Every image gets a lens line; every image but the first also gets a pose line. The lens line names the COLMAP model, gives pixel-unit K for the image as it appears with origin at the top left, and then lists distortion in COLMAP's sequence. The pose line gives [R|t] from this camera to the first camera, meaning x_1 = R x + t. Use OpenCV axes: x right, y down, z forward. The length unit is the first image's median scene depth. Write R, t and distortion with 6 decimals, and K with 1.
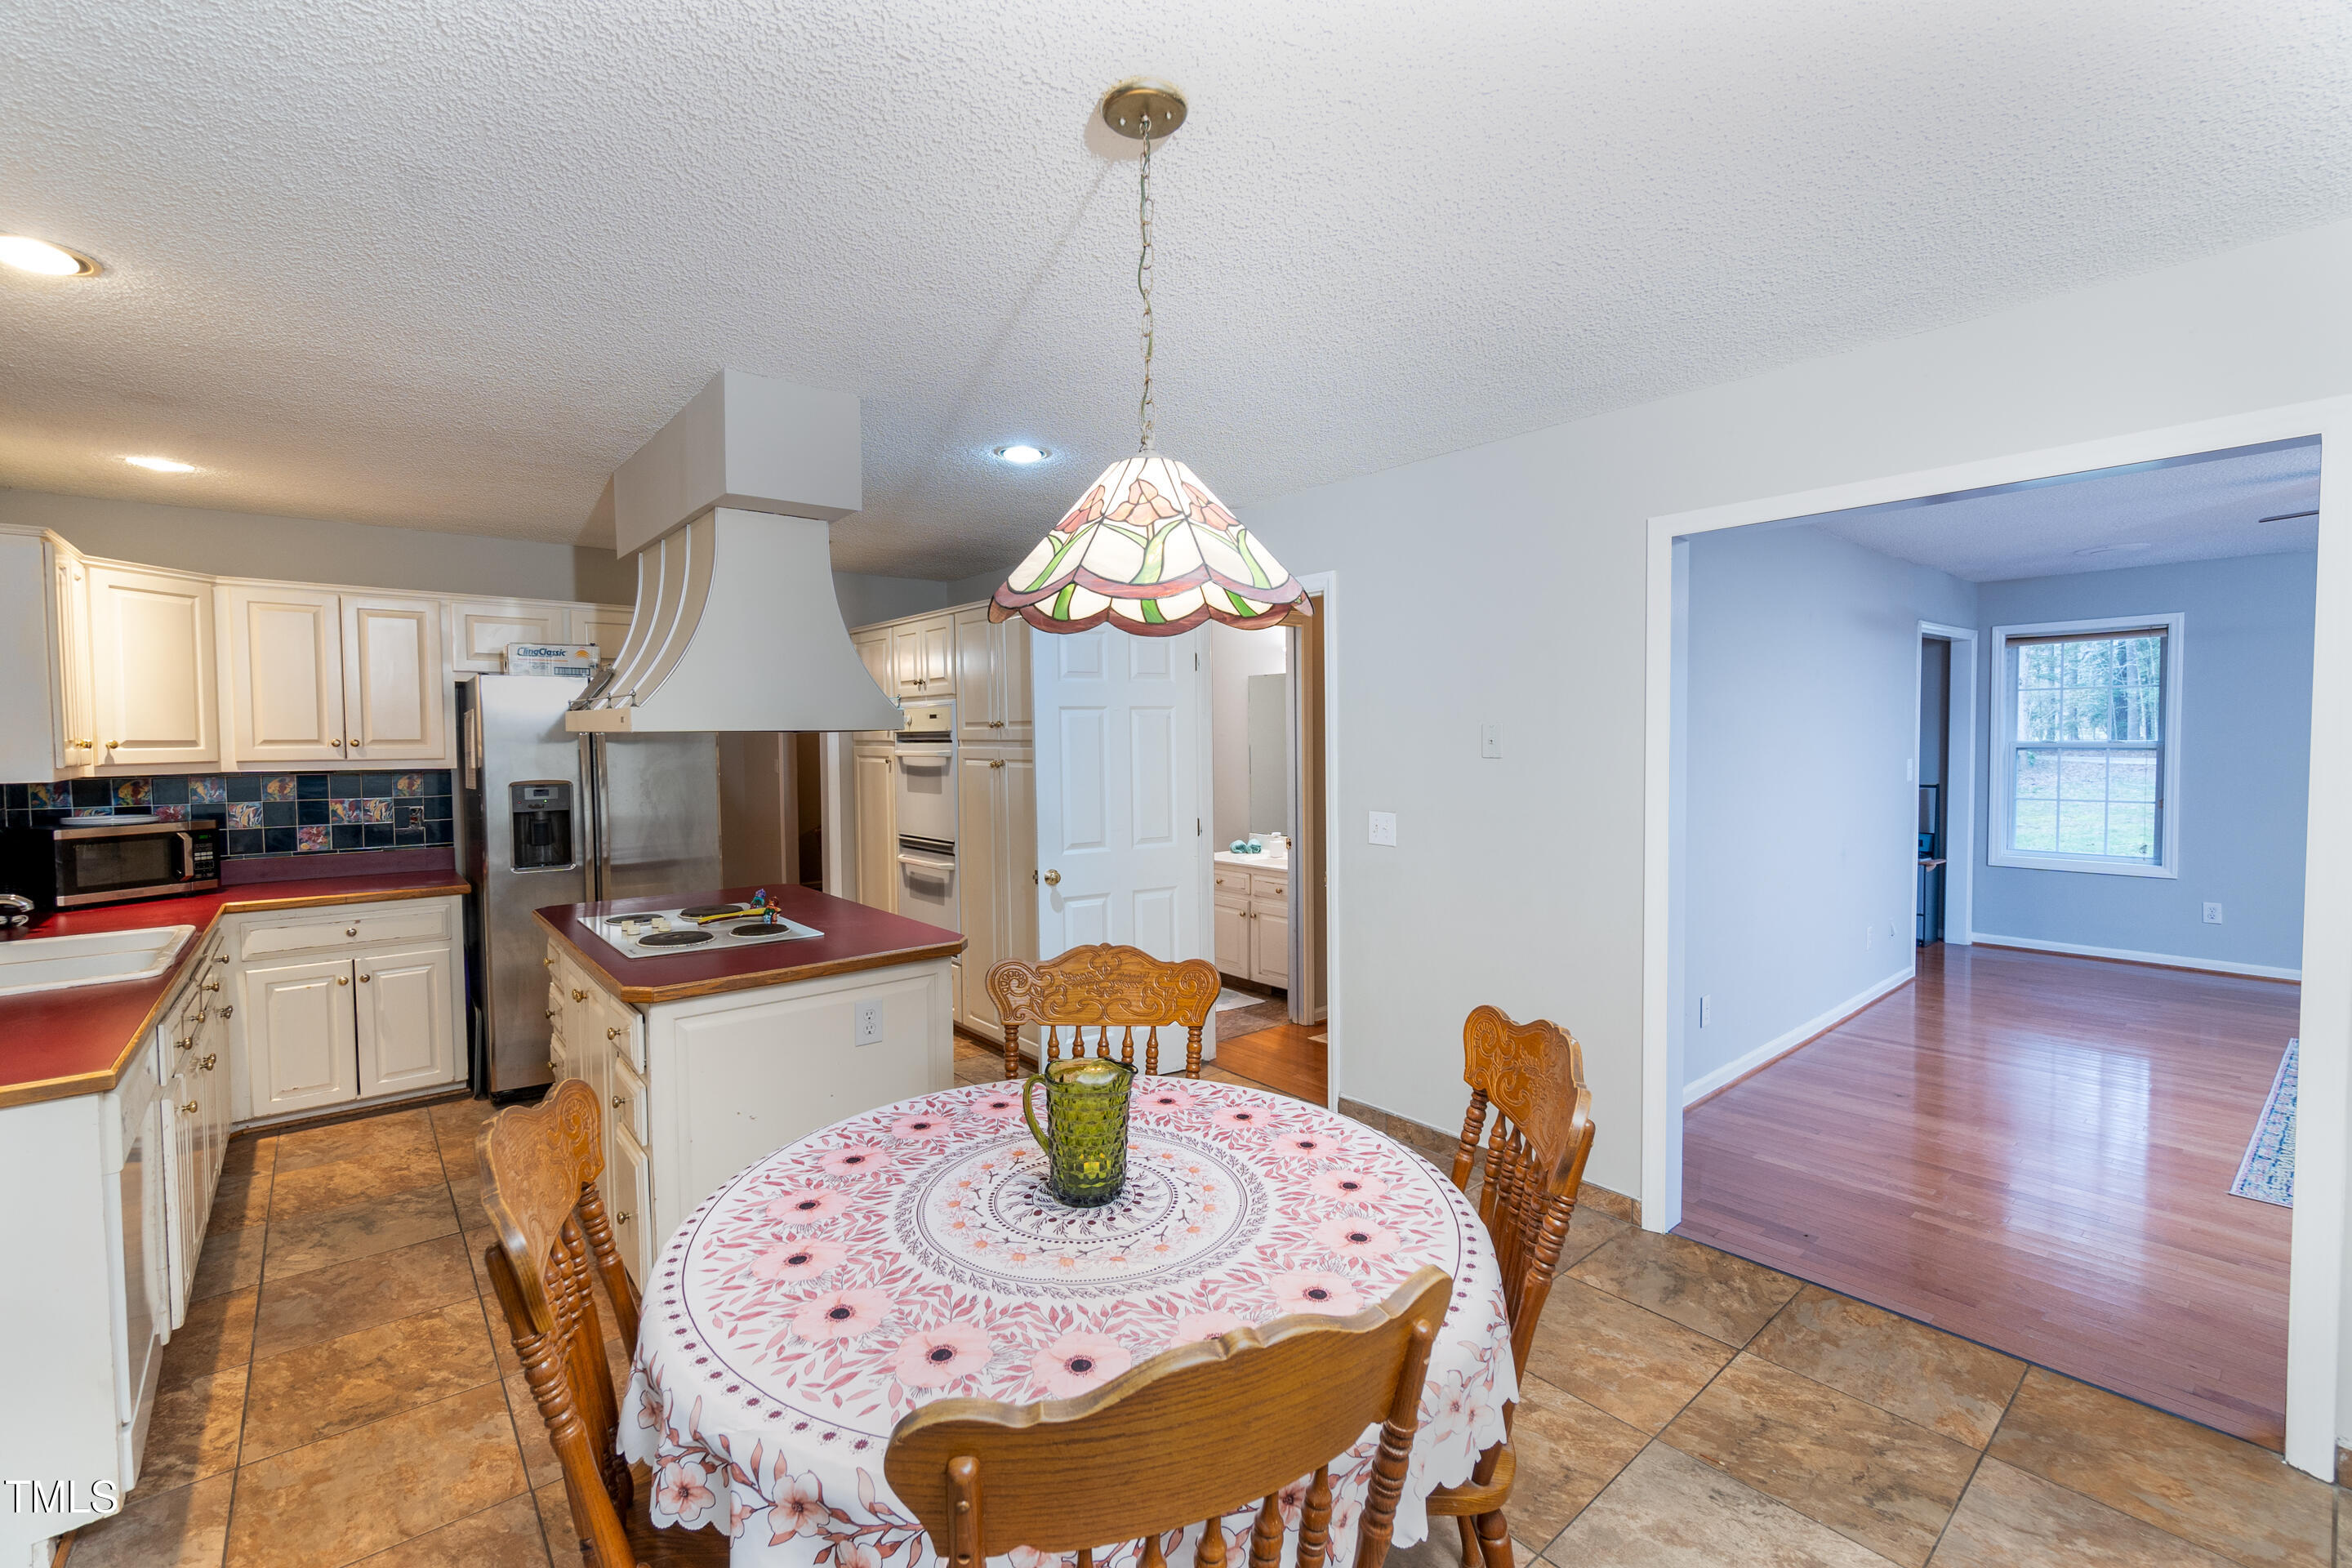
lens RADIAL K [[1006.8, 0, 1181.7], [0, 1006.8, 777.0], [0, 0, 1]] dist [-0.000045, 0.001035]
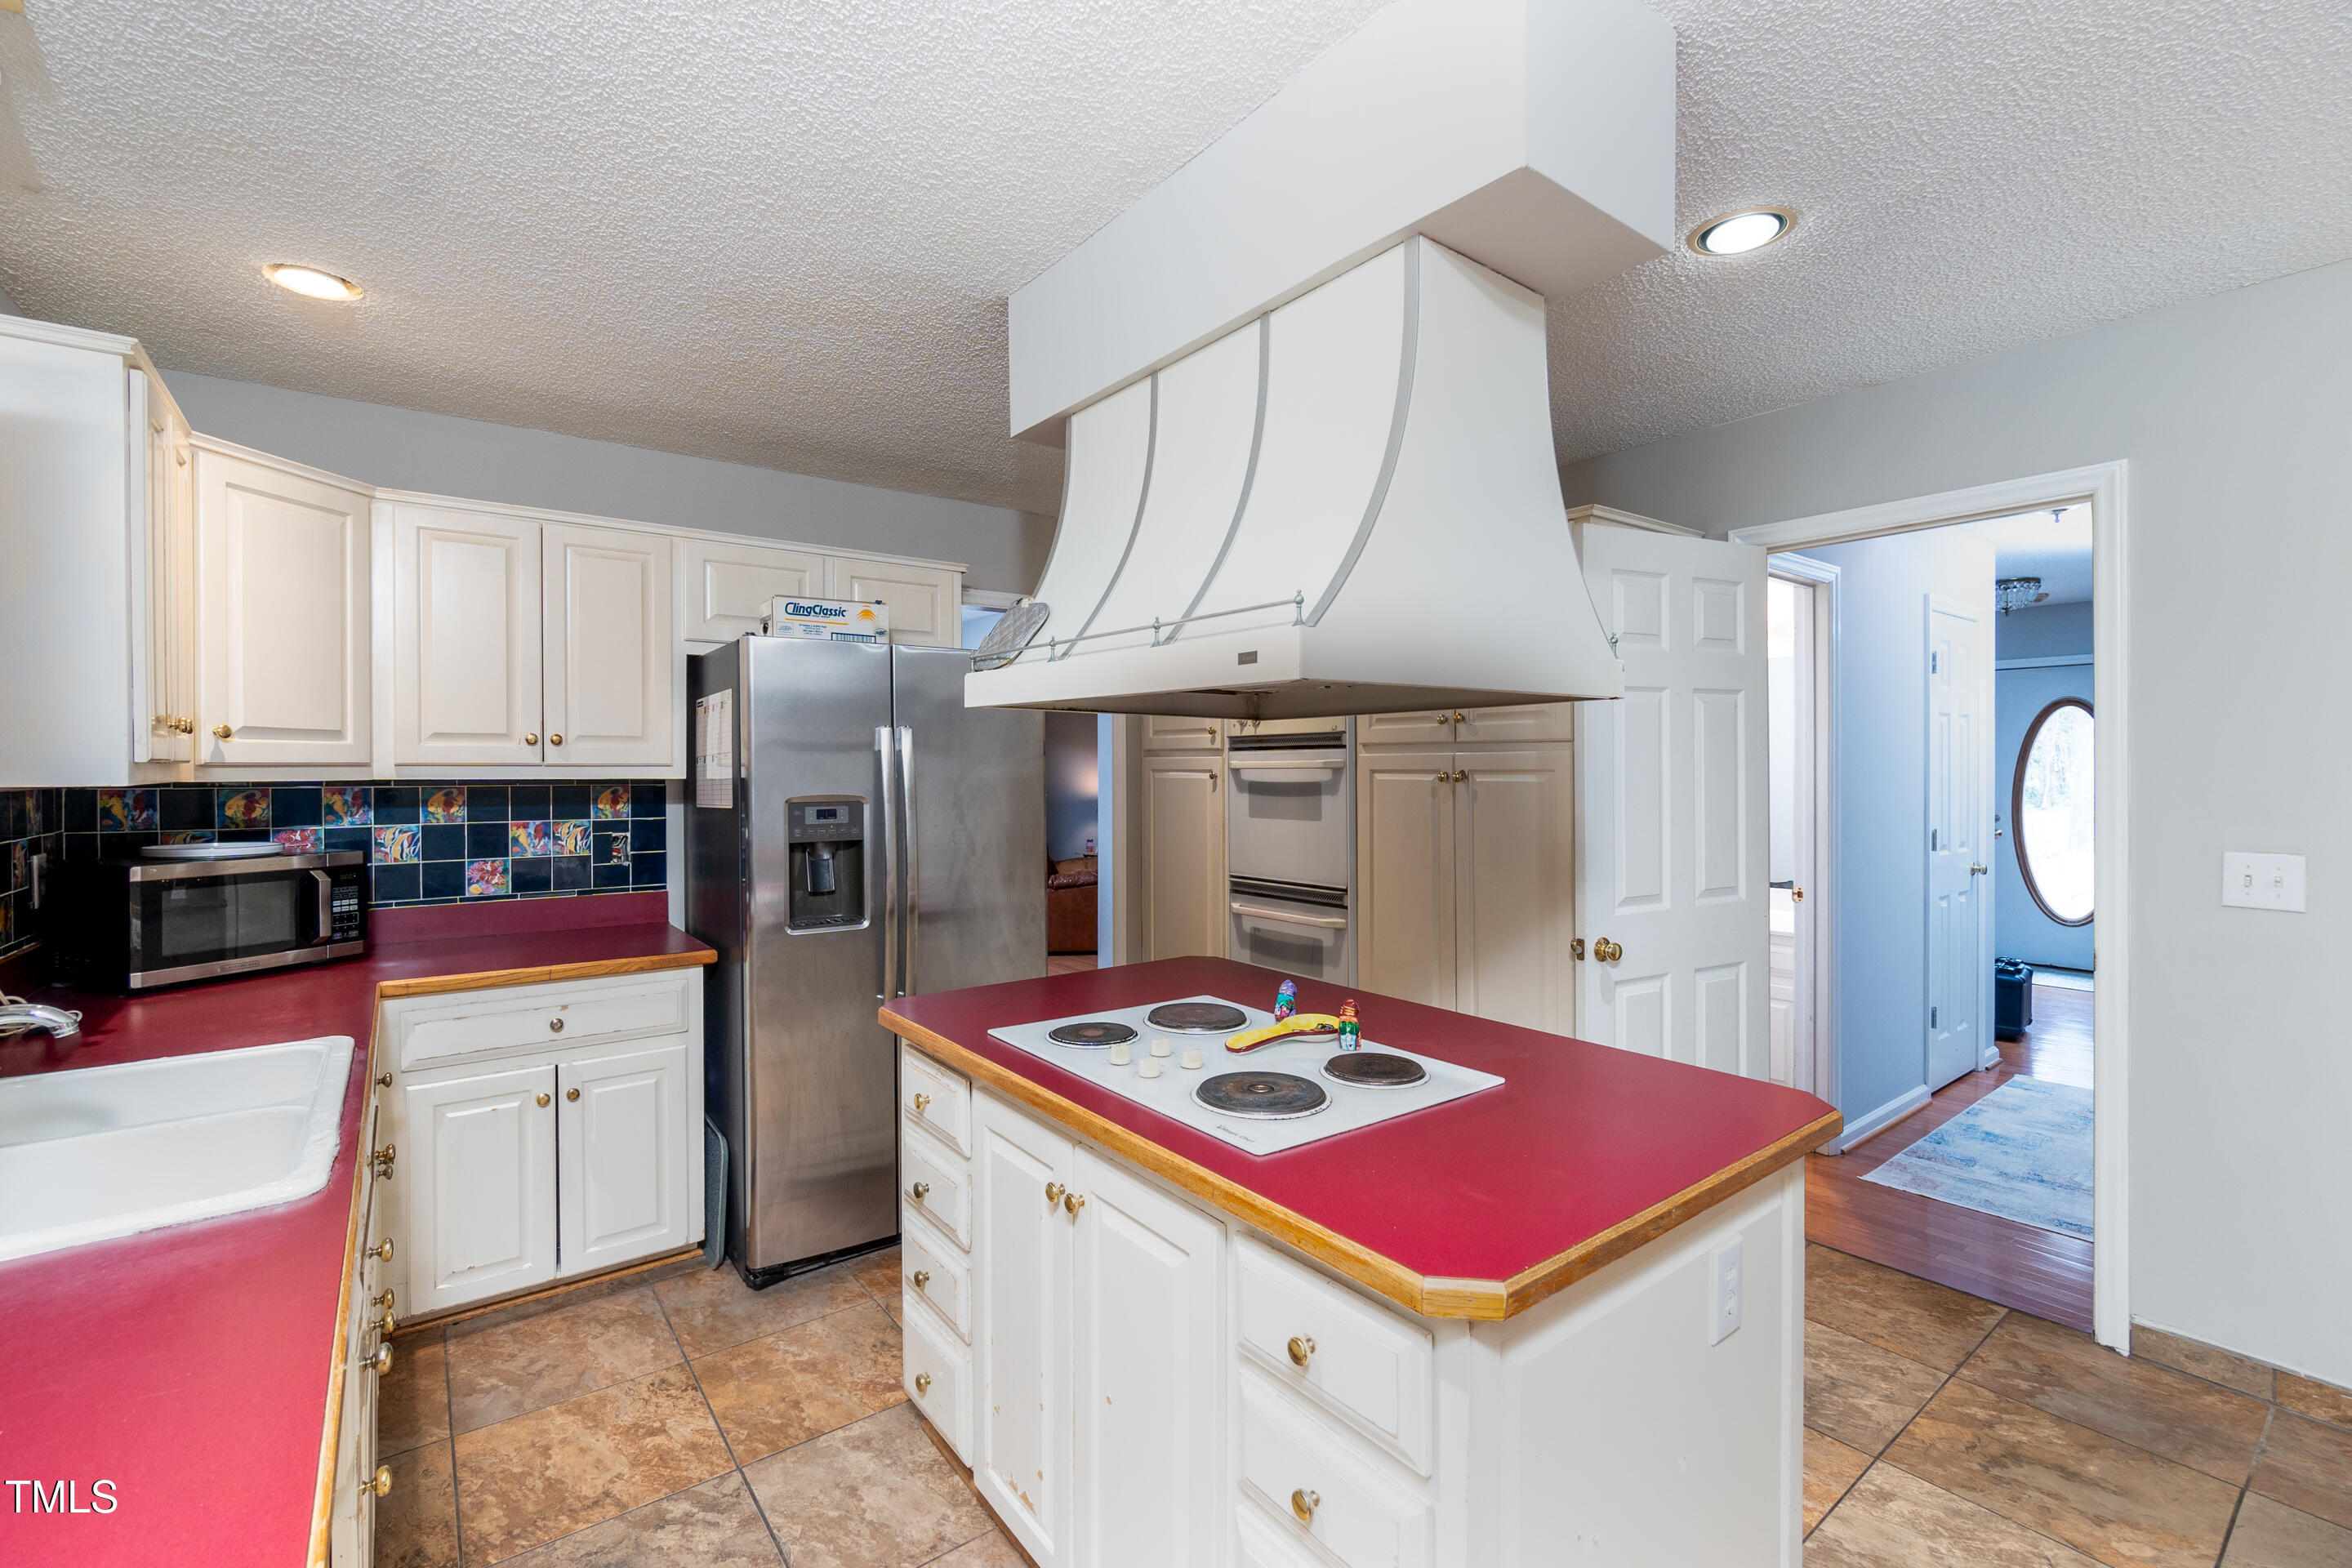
lens RADIAL K [[1006.8, 0, 1170.2], [0, 1006.8, 777.8], [0, 0, 1]] dist [-0.000045, 0.001035]
pose [[0.999002, 0.004392, -0.044446, -0.381939], [-0.005776, 0.999501, -0.031064, 0.011397], [0.044288, 0.031290, 0.998529, 0.344346]]
